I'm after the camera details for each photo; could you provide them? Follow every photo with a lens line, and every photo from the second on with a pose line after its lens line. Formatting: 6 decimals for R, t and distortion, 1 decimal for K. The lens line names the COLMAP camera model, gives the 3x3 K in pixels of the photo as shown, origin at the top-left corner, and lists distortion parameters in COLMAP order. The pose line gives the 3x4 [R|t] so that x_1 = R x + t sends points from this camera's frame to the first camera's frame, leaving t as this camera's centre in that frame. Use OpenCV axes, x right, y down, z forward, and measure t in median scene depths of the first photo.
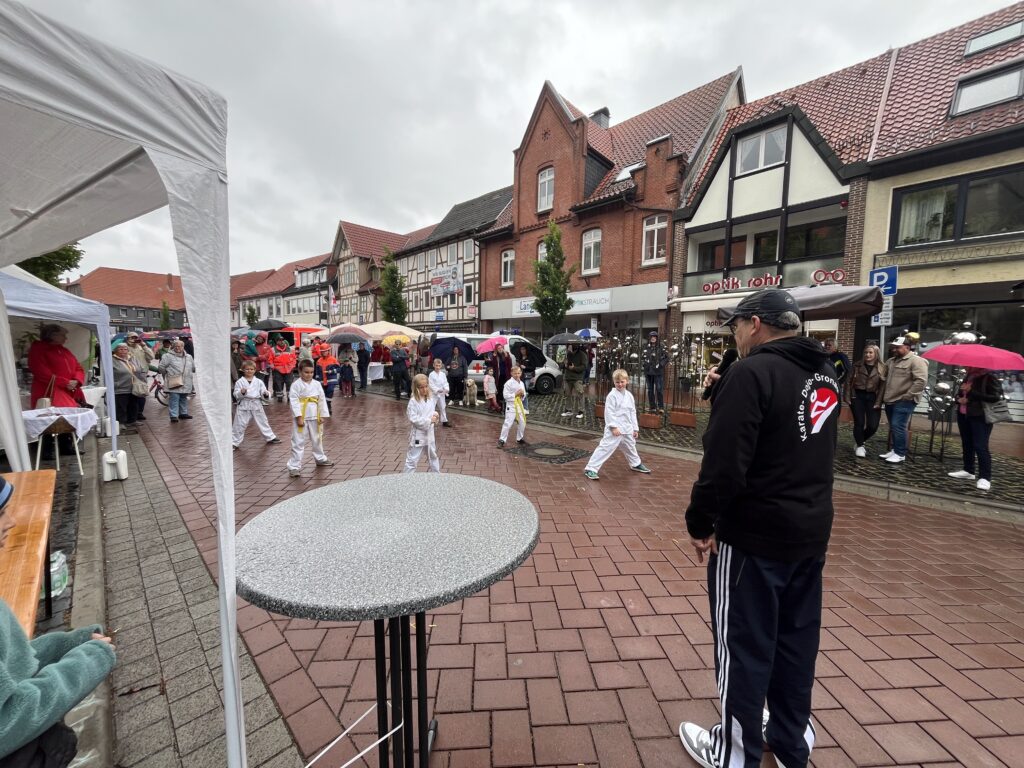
lens RADIAL K [[413.9, 0, 512.0], [0, 413.9, 384.0], [0, 0, 1]] dist [-0.001552, -0.000366]
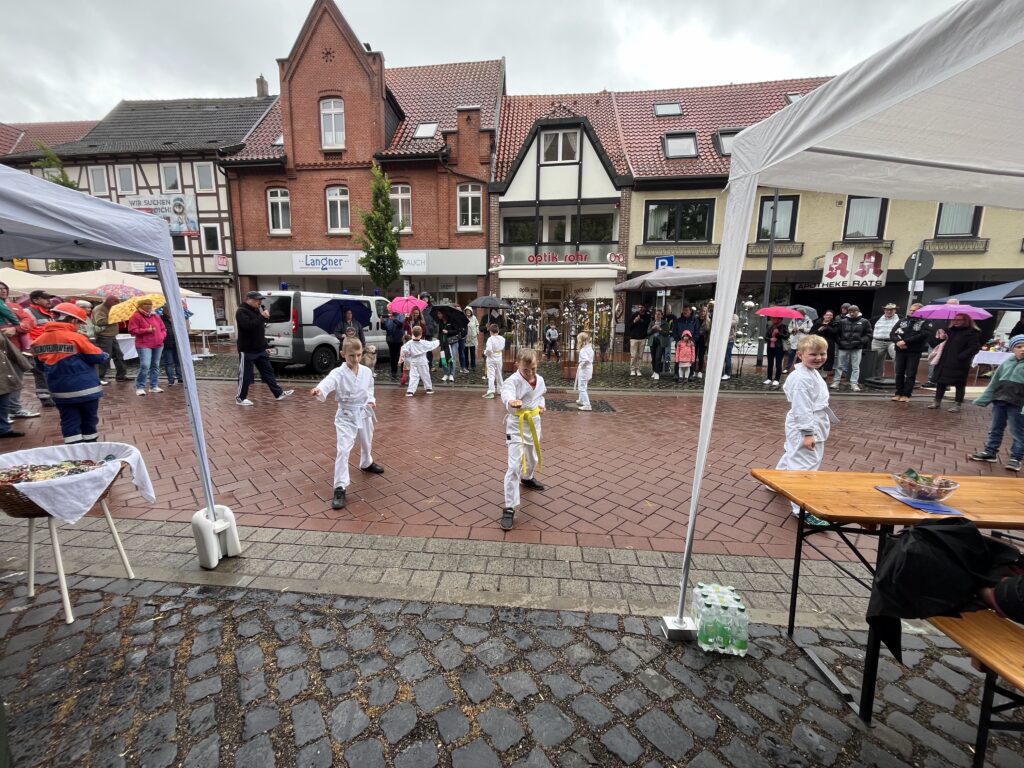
lens RADIAL K [[405.8, 0, 512.0], [0, 405.8, 384.0], [0, 0, 1]] dist [-0.001513, -0.000354]
pose [[0.766285, -0.109555, 0.633092, -0.254216], [0.055677, 0.992971, 0.104440, -0.003286], [-0.640084, -0.044782, 0.766999, 0.109405]]
